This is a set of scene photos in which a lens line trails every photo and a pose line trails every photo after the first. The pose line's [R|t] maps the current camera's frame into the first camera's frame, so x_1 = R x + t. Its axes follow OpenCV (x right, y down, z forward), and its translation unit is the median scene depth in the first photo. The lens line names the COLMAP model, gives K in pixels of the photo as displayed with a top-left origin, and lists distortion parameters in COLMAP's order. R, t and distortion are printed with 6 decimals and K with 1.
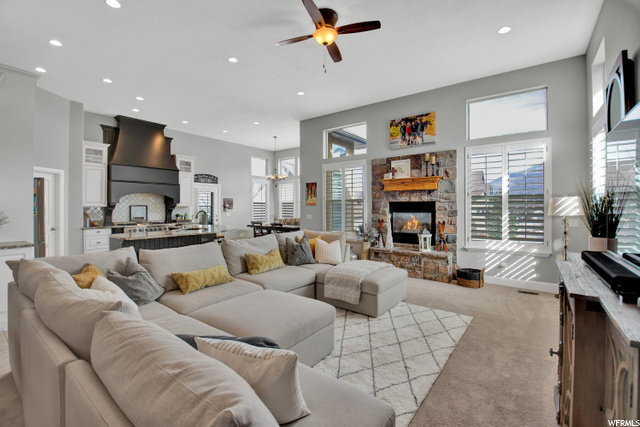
lens RADIAL K [[280.2, 0, 317.6], [0, 280.2, 208.4], [0, 0, 1]] dist [-0.021951, -0.004245]
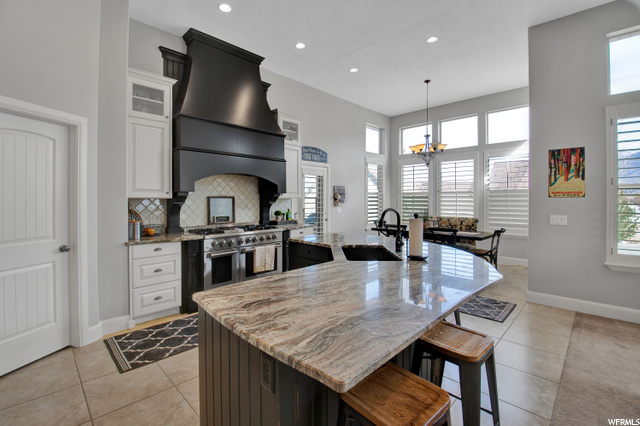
lens RADIAL K [[280.2, 0, 319.4], [0, 280.2, 204.2], [0, 0, 1]] dist [-0.021951, -0.004245]
pose [[0.991042, 0.002148, -0.133531, -0.446368], [-0.000500, 0.999923, 0.012376, -0.002006], [0.133547, -0.012198, 0.990967, 0.554084]]
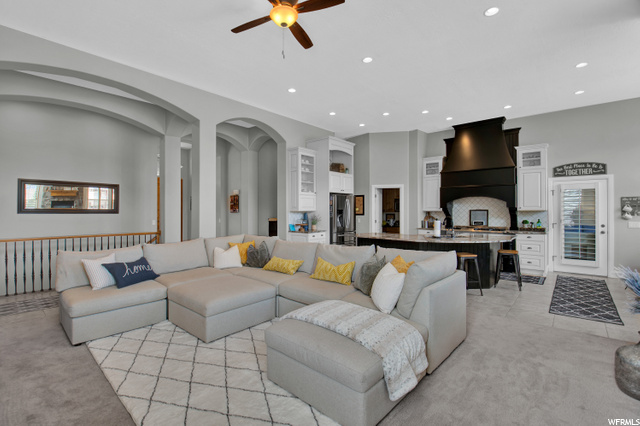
lens RADIAL K [[280.2, 0, 323.3], [0, 280.2, 209.7], [0, 0, 1]] dist [-0.021951, -0.004245]
pose [[-0.061938, -0.003526, -0.998074, 0.442877], [-0.005876, 0.999978, -0.003168, -0.005399], [0.998063, 0.005668, -0.061957, 0.632313]]
